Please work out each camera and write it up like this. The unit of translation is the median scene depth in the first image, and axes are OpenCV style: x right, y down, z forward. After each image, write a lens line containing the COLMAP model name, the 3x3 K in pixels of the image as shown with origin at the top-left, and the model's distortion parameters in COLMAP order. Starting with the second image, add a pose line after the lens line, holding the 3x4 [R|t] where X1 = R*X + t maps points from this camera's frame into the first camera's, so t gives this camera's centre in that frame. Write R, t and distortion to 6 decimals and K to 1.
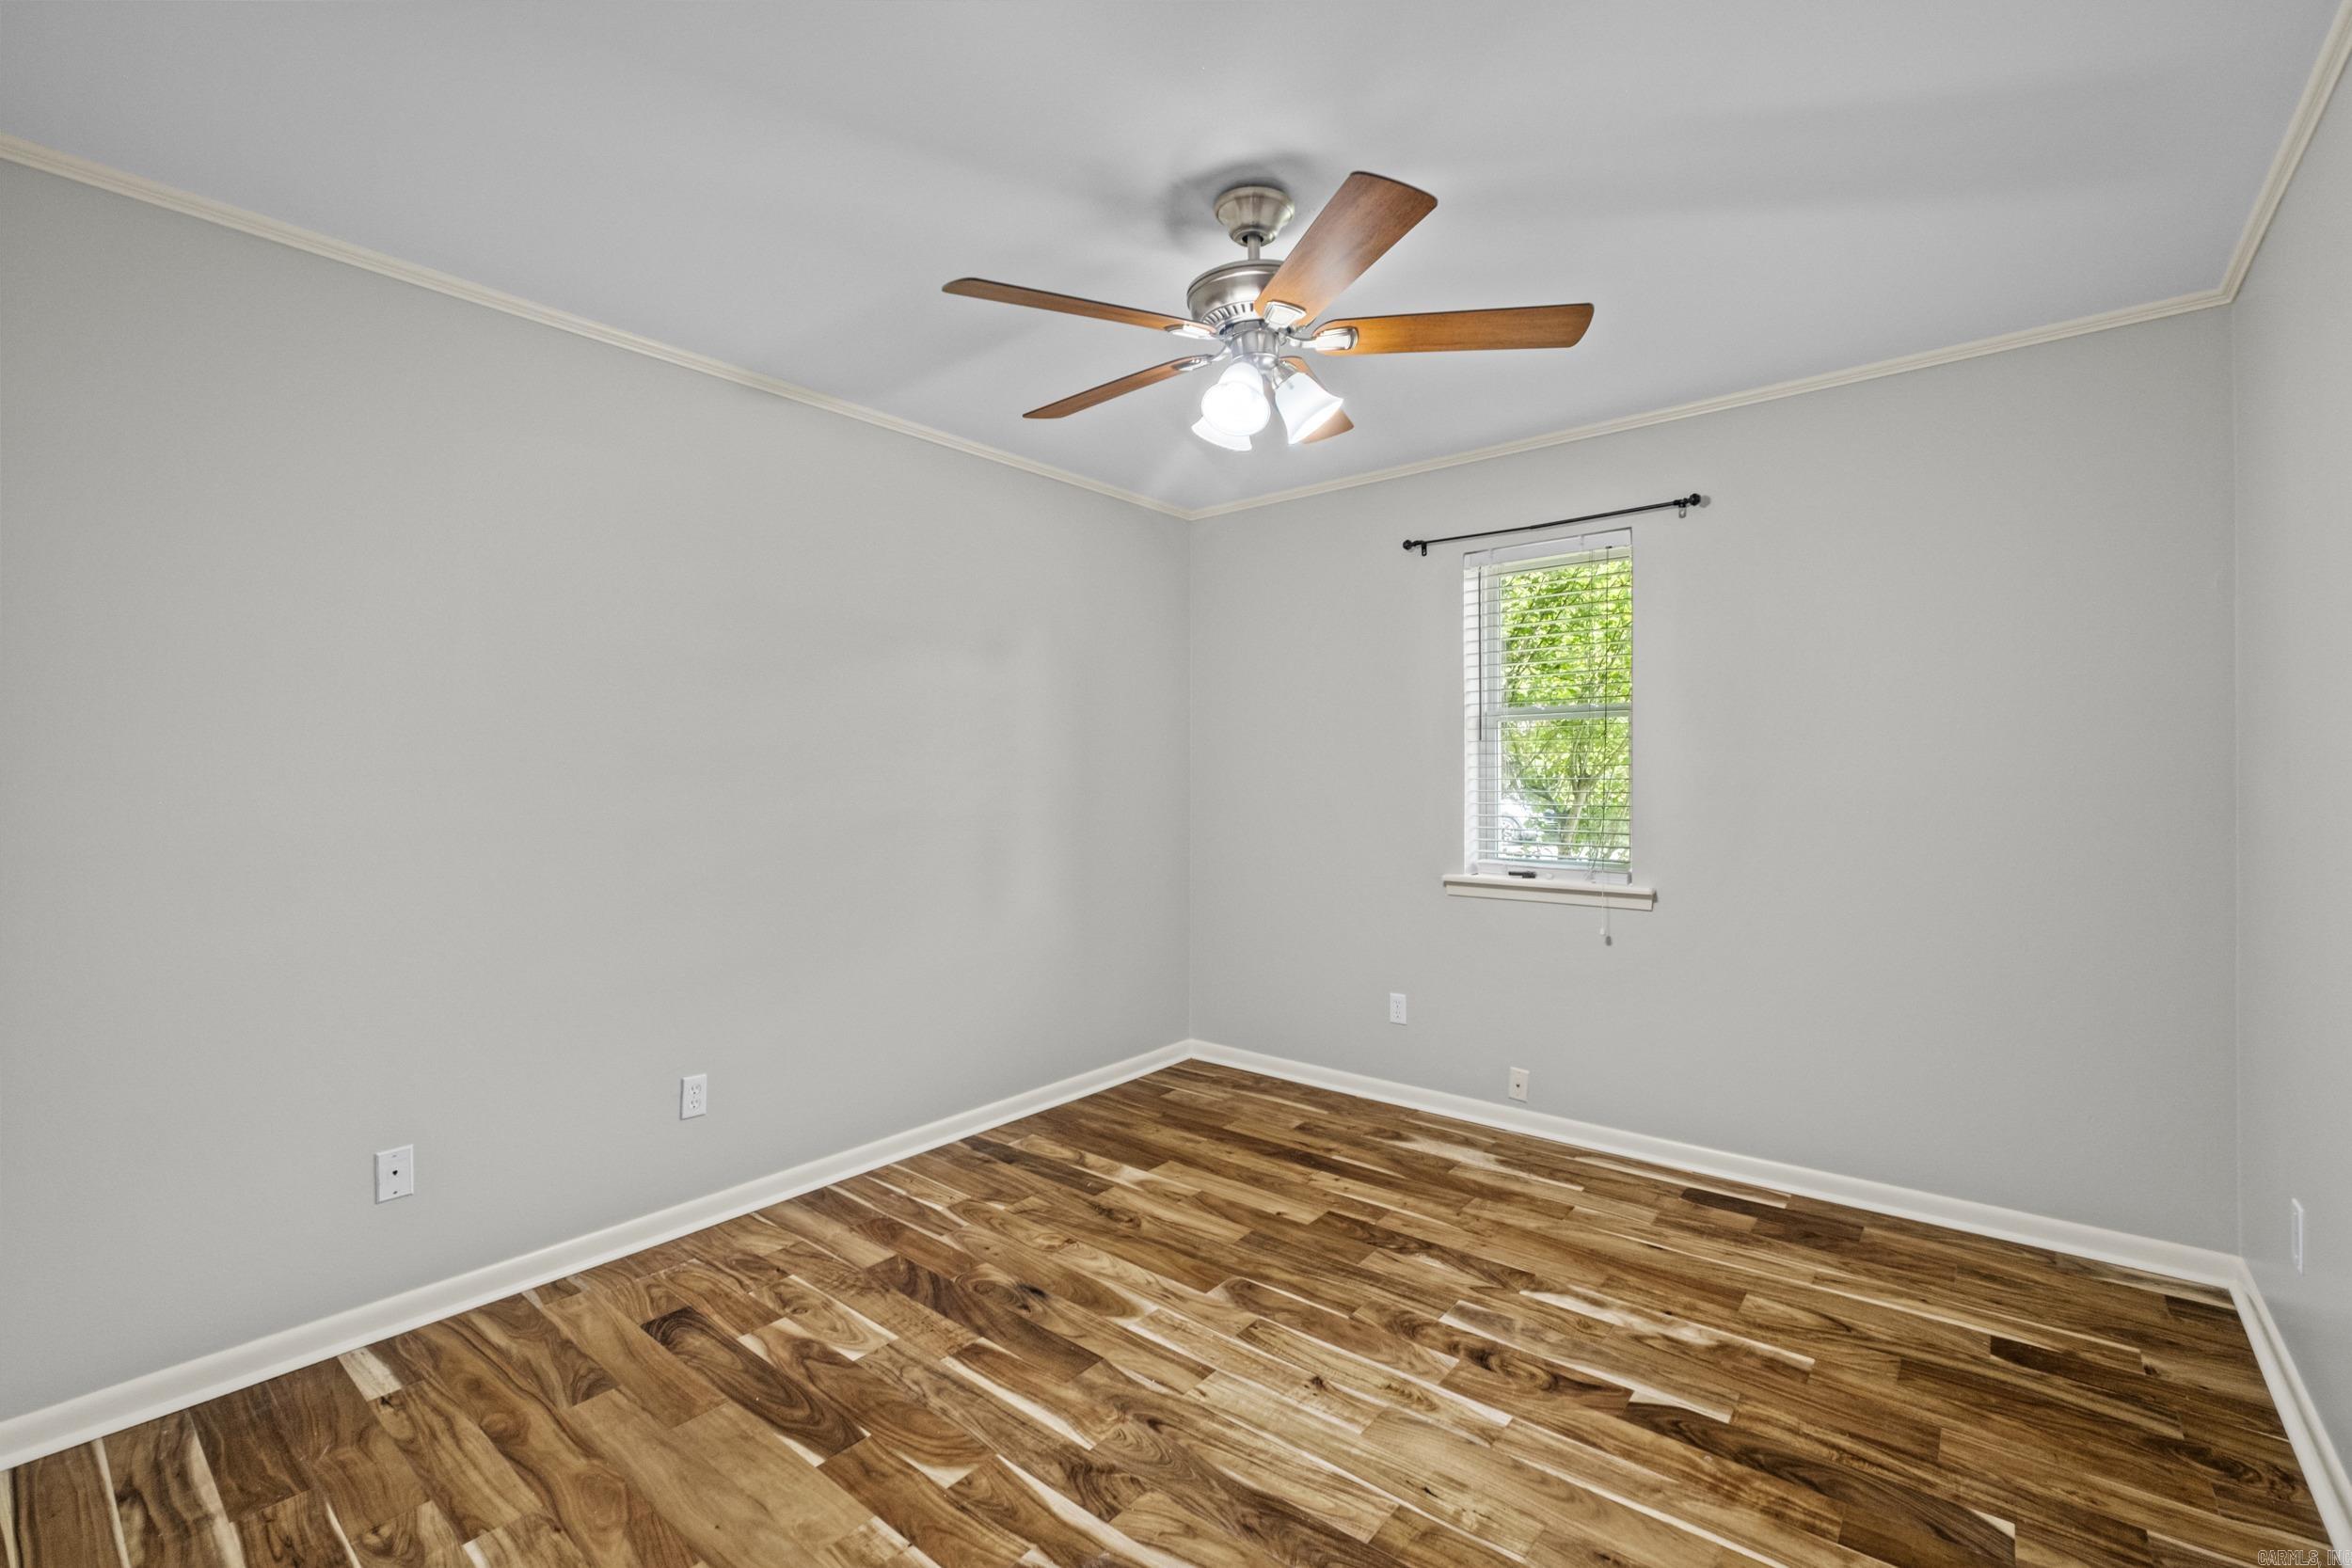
lens RADIAL K [[1015.1, 0, 1158.6], [0, 1015.1, 776.8], [0, 0, 1]] dist [-0.007174, -0.000808]
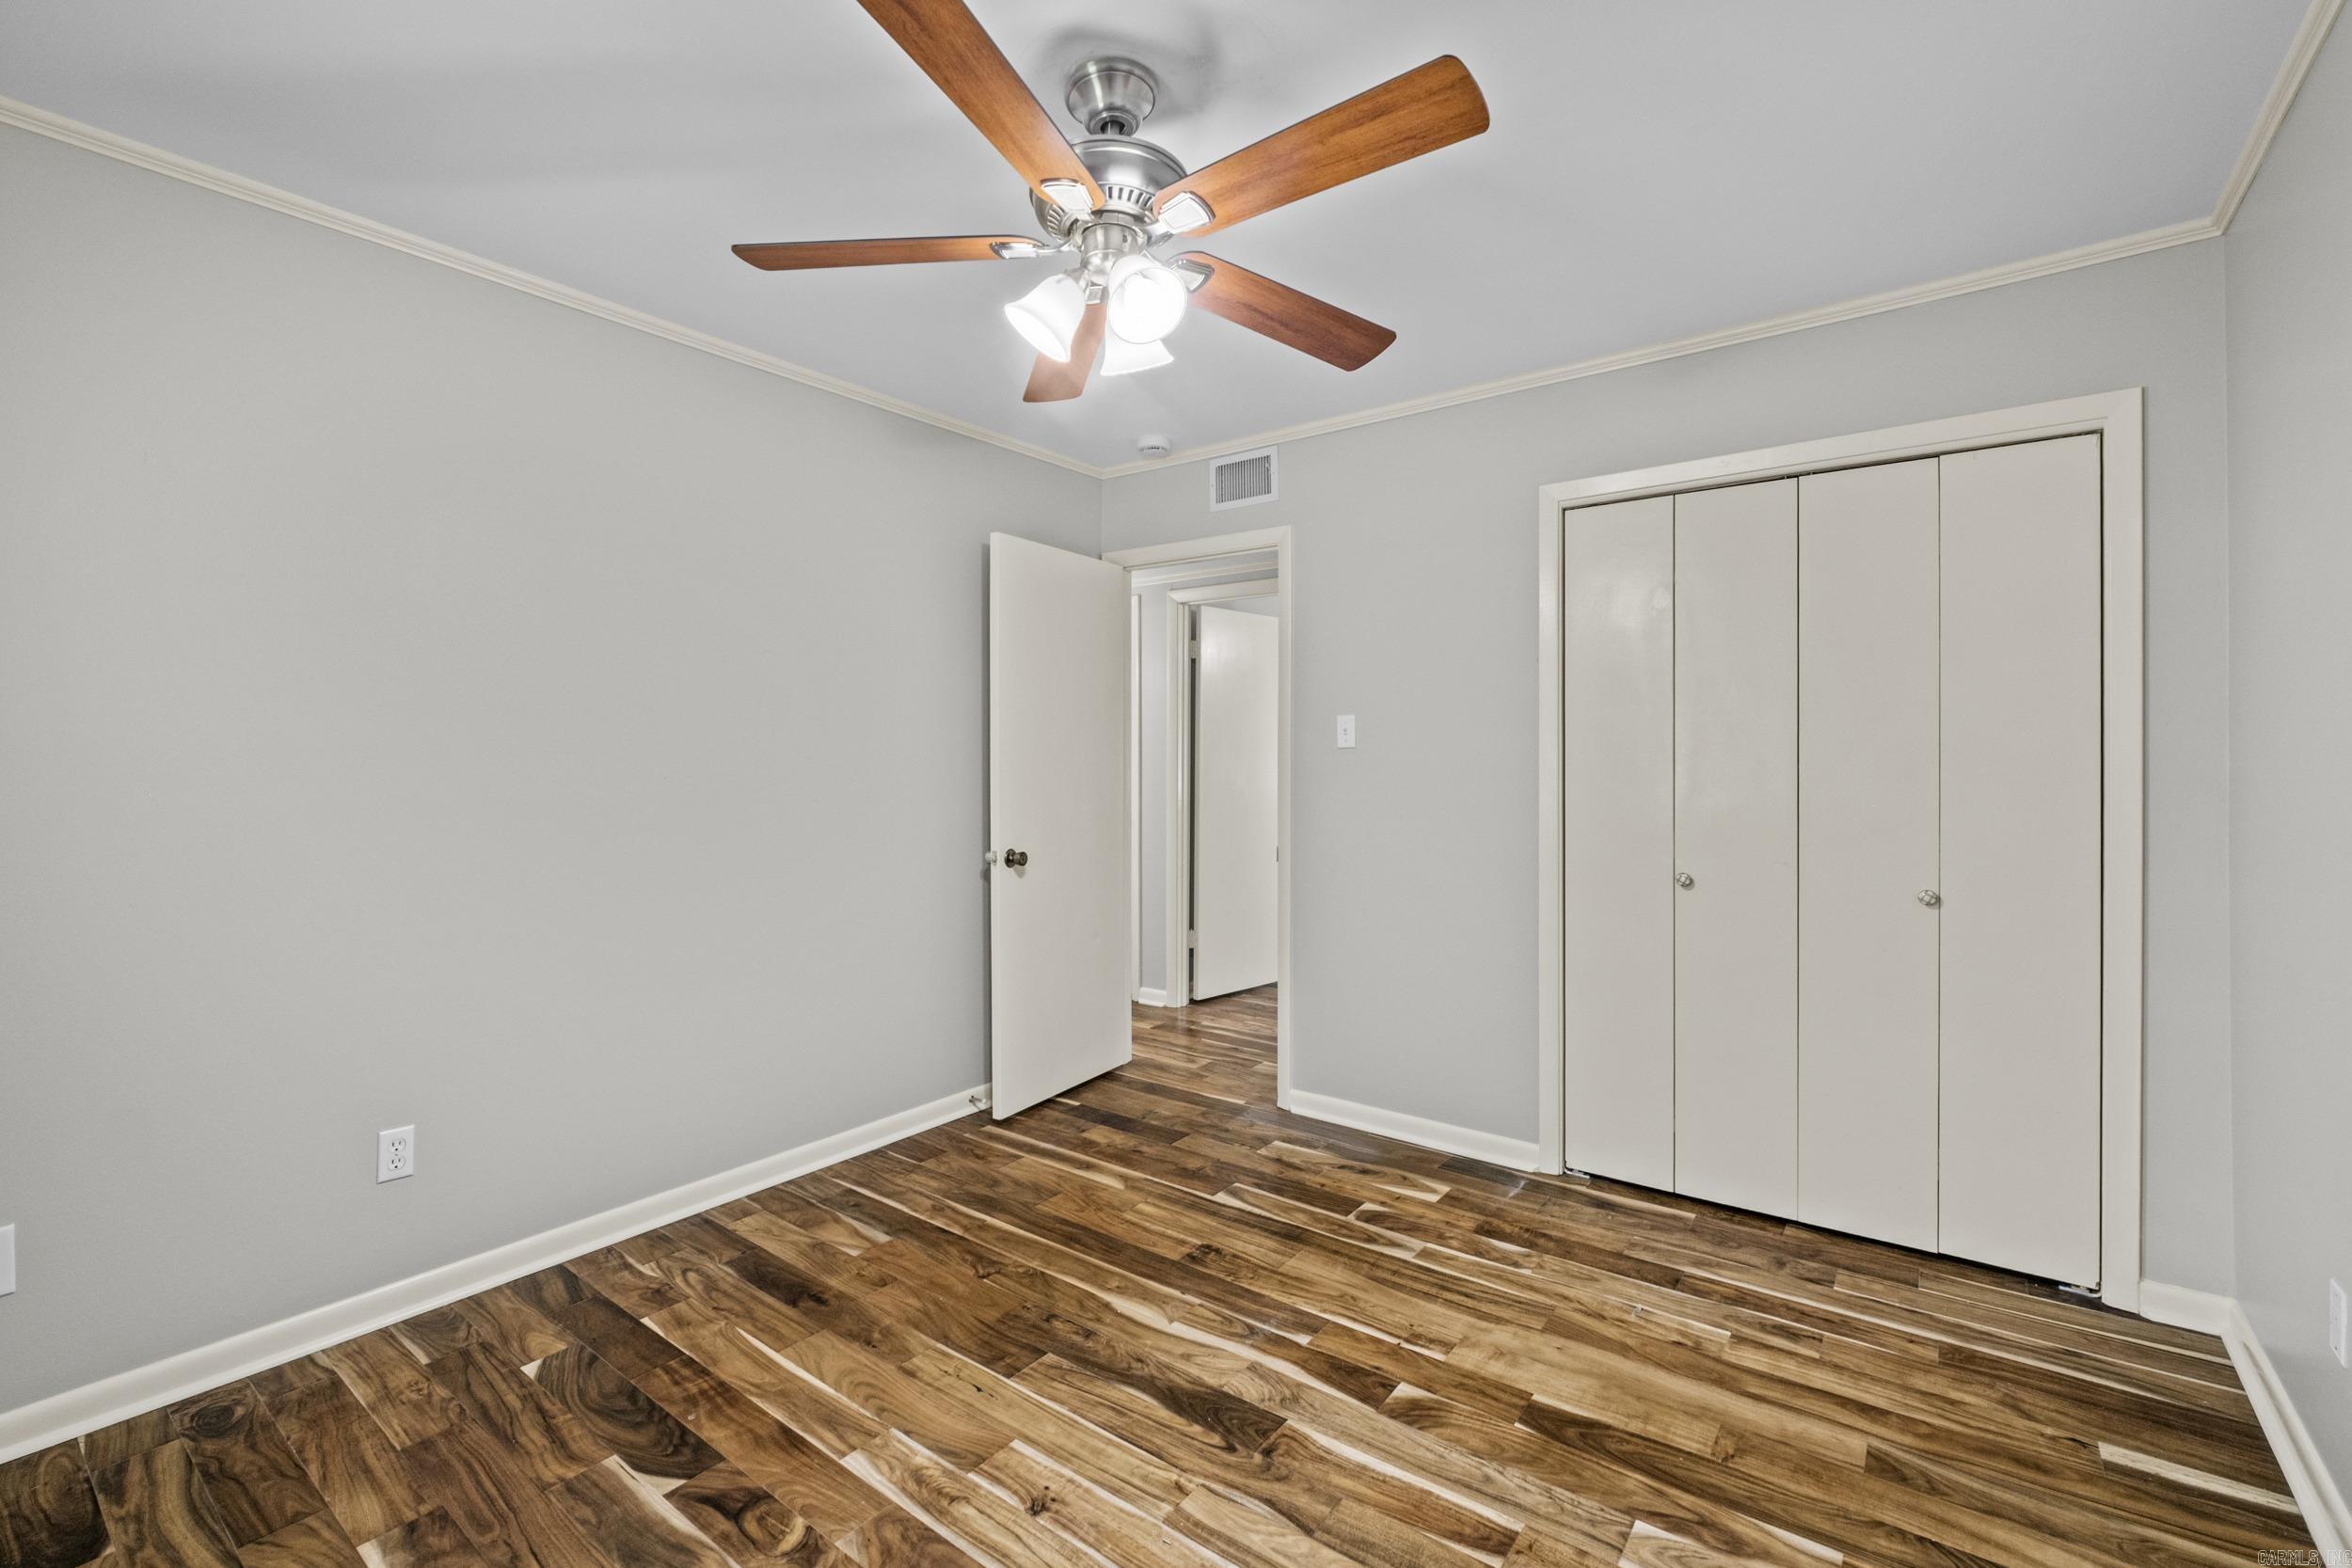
lens RADIAL K [[1015.1, 0, 1158.6], [0, 1015.1, 776.8], [0, 0, 1]] dist [-0.007174, -0.000808]
pose [[-0.999178, 0.007034, -0.039922, 0.095759], [0.006669, 0.999935, 0.009270, 0.007770], [0.039984, 0.008996, -0.999160, 1.943667]]
